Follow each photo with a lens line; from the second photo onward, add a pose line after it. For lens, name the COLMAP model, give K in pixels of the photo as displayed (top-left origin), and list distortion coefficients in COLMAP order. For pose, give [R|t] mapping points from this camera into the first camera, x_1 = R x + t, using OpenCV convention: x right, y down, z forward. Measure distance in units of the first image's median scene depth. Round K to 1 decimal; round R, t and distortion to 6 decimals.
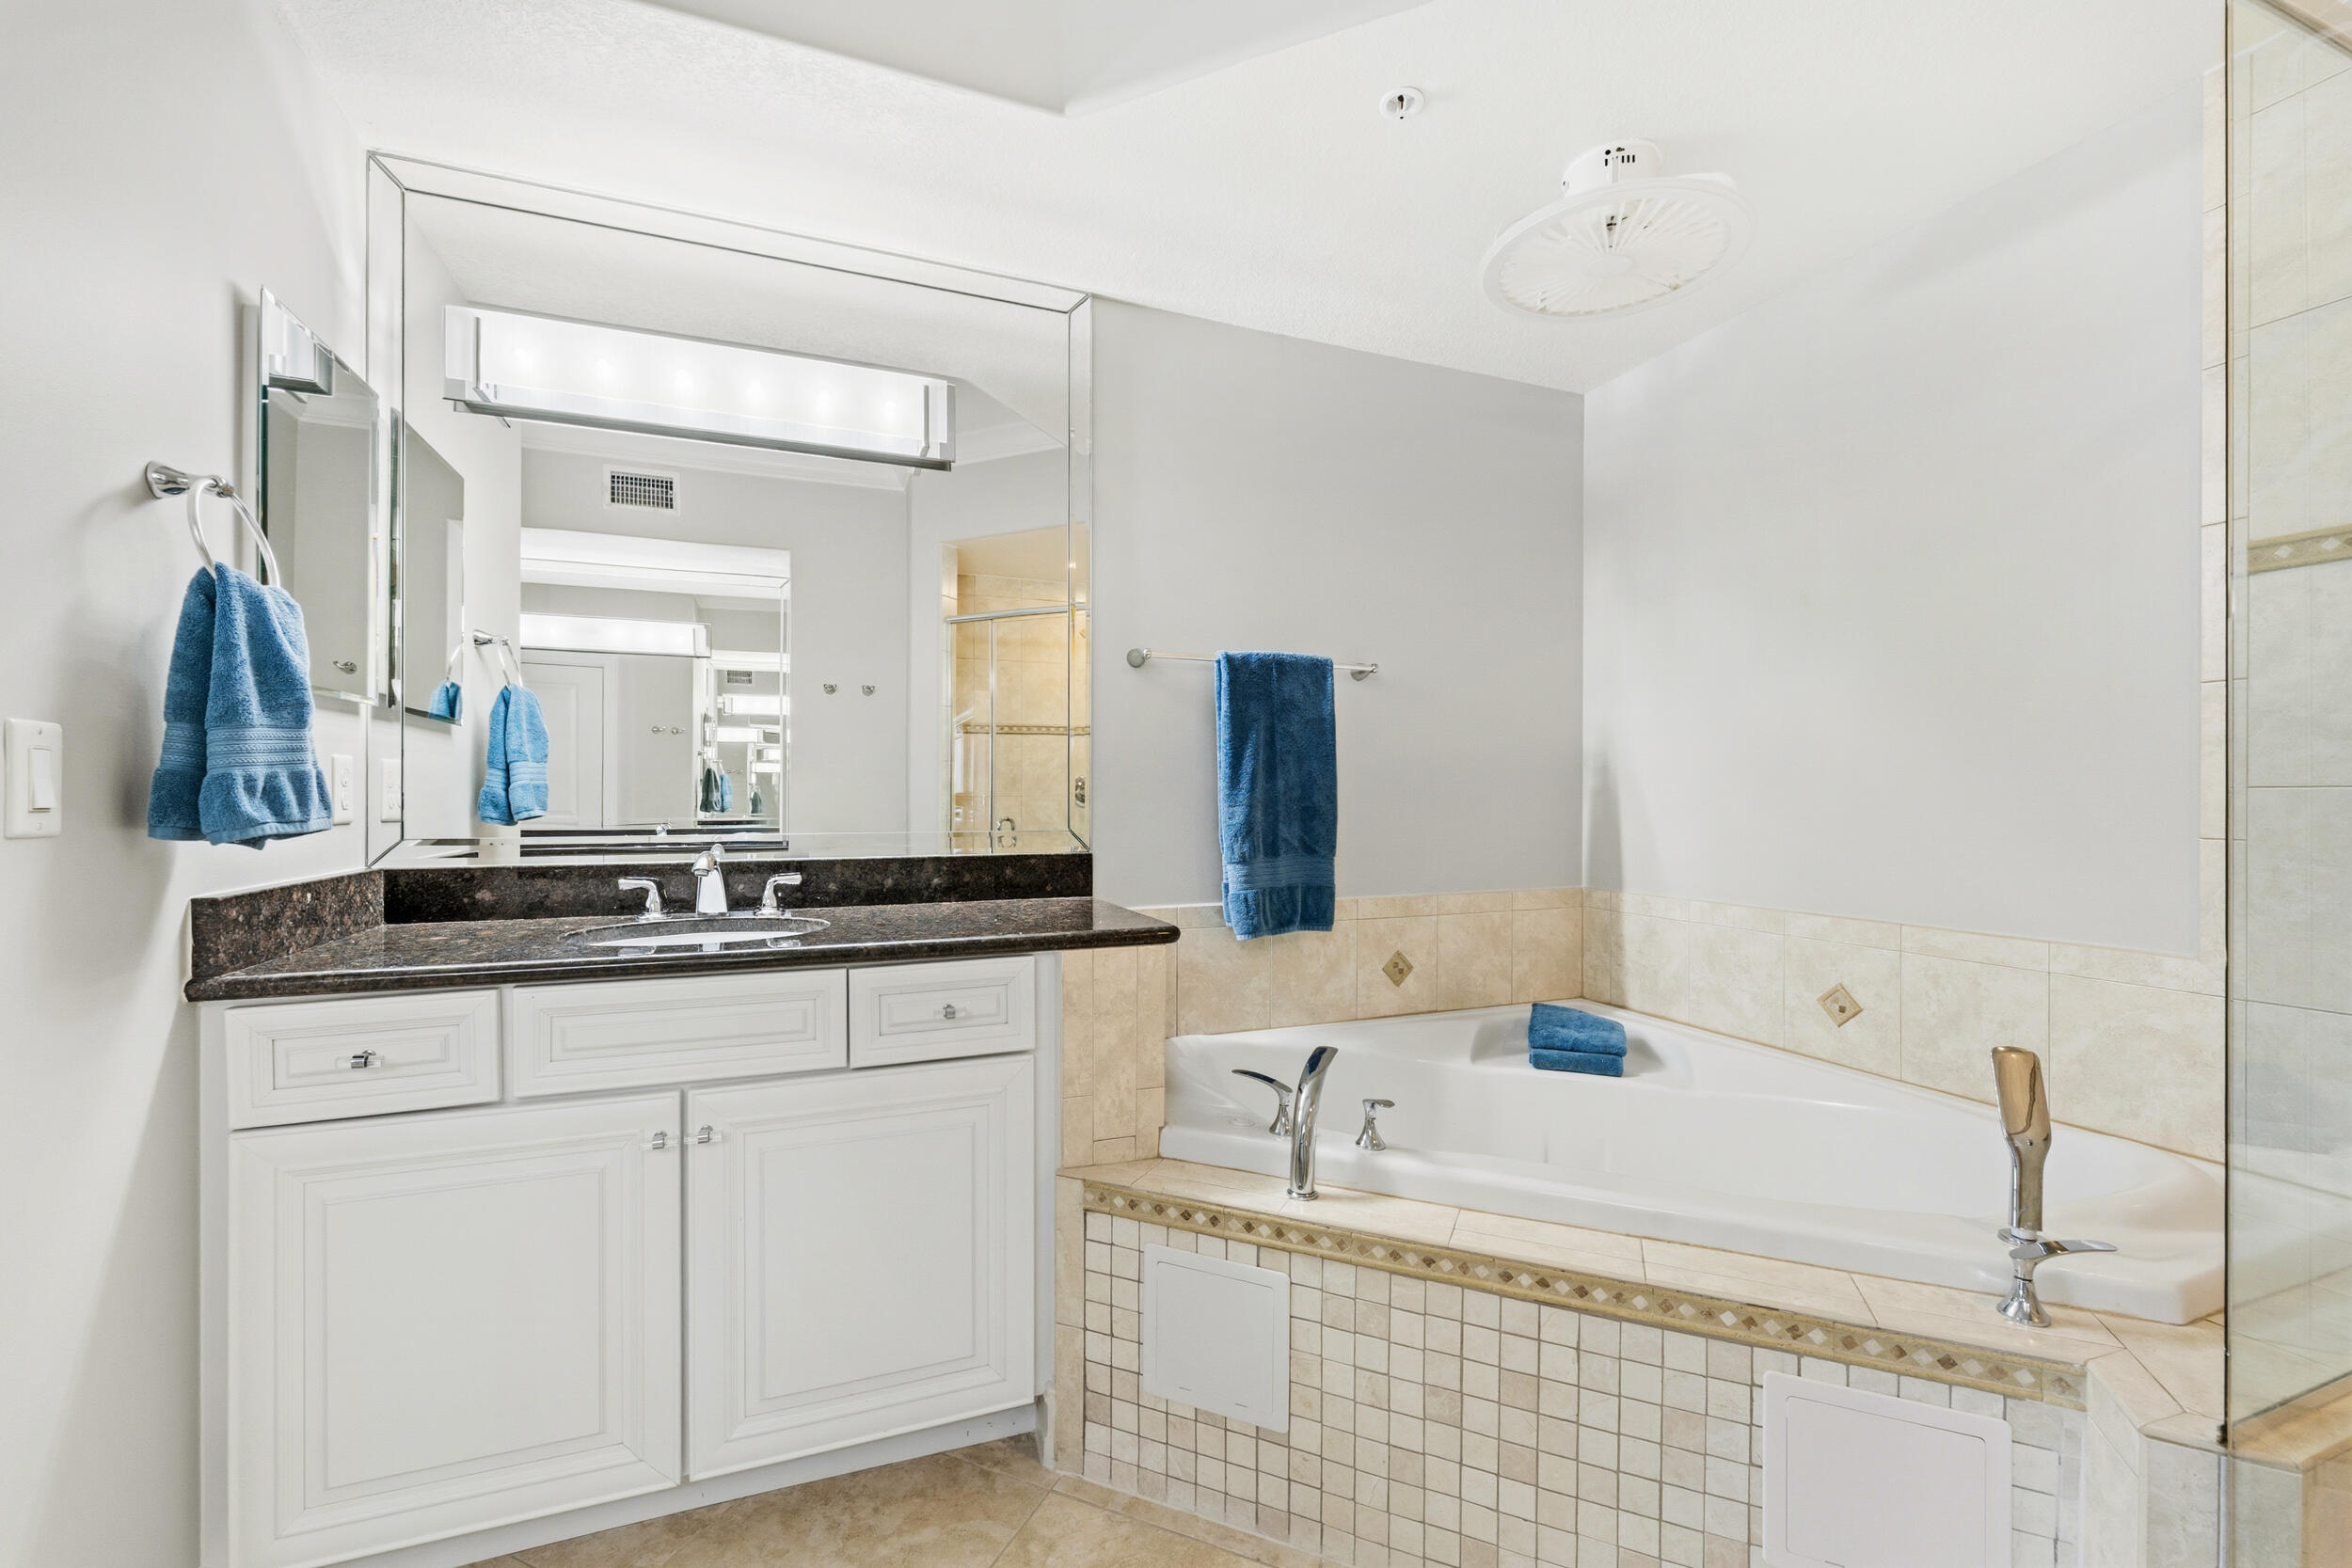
lens RADIAL K [[957.1, 0, 1180.7], [0, 957.1, 785.8], [0, 0, 1]] dist [-0.001089, 0.000195]
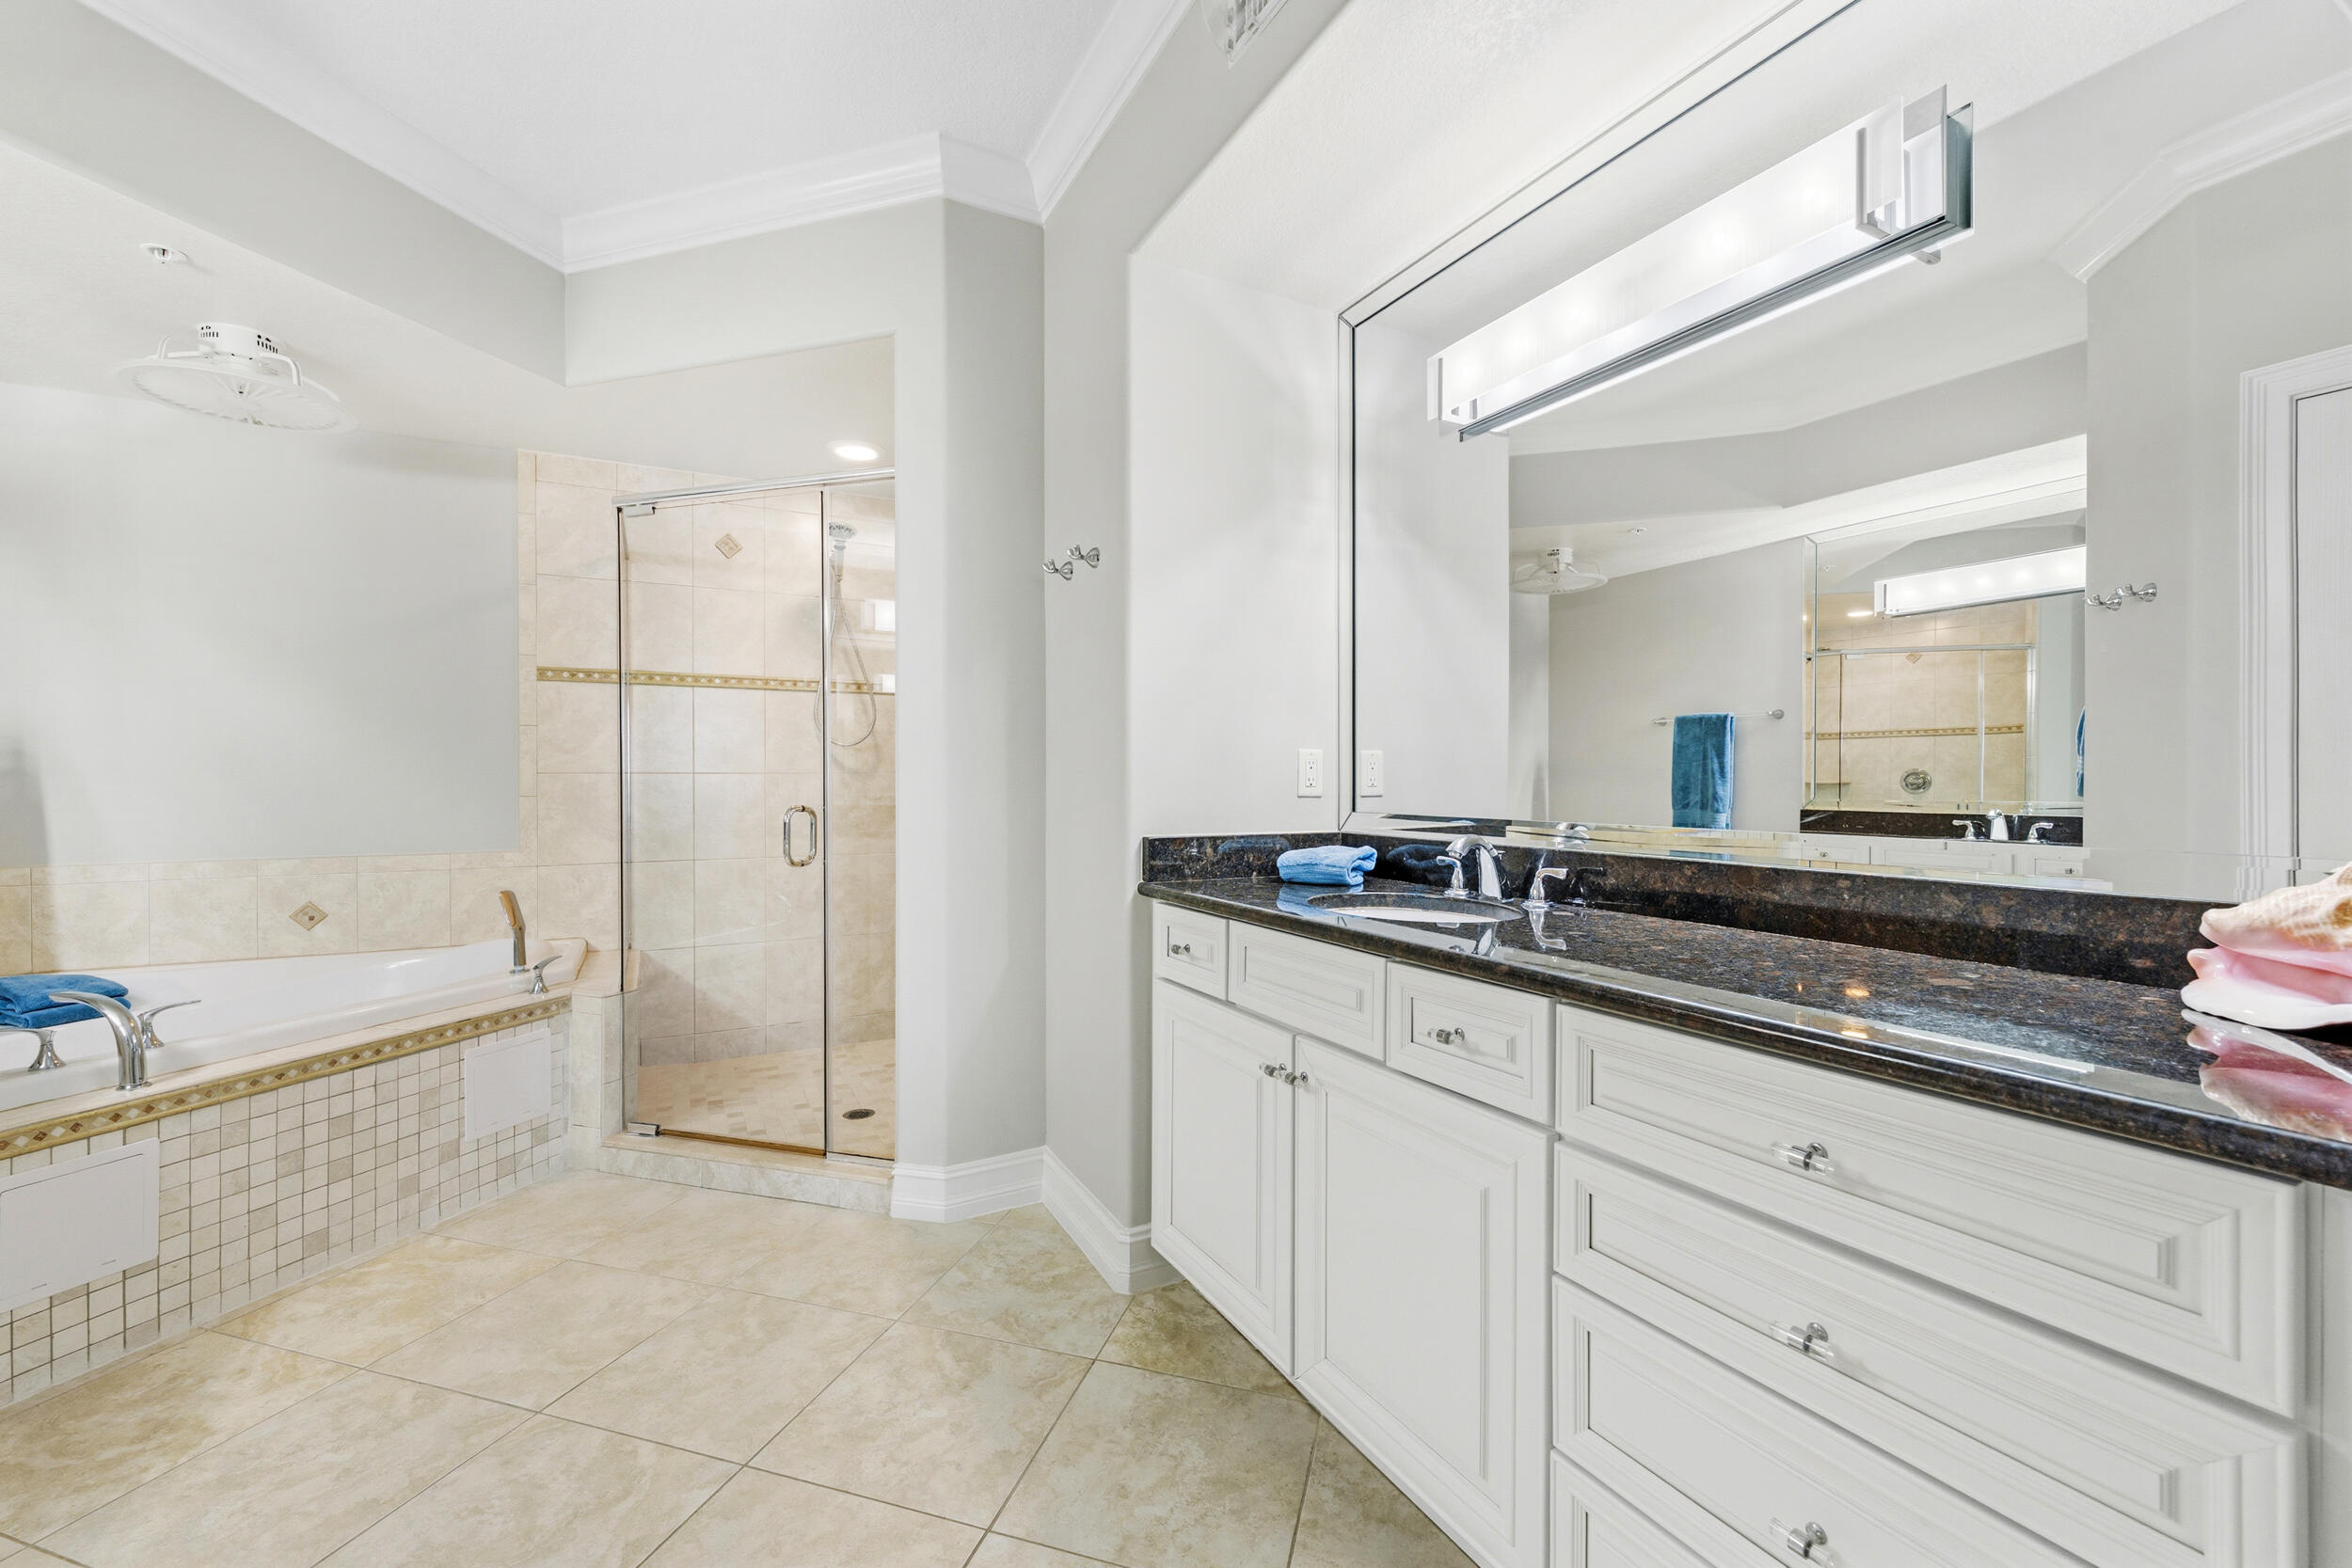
lens RADIAL K [[957.1, 0, 1180.7], [0, 957.1, 785.8], [0, 0, 1]] dist [-0.001089, 0.000195]
pose [[-0.131108, -0.007750, 0.991338, -1.464807], [-0.005245, 0.999961, 0.007123, 0.010705], [-0.991354, -0.004266, -0.131143, -0.237710]]
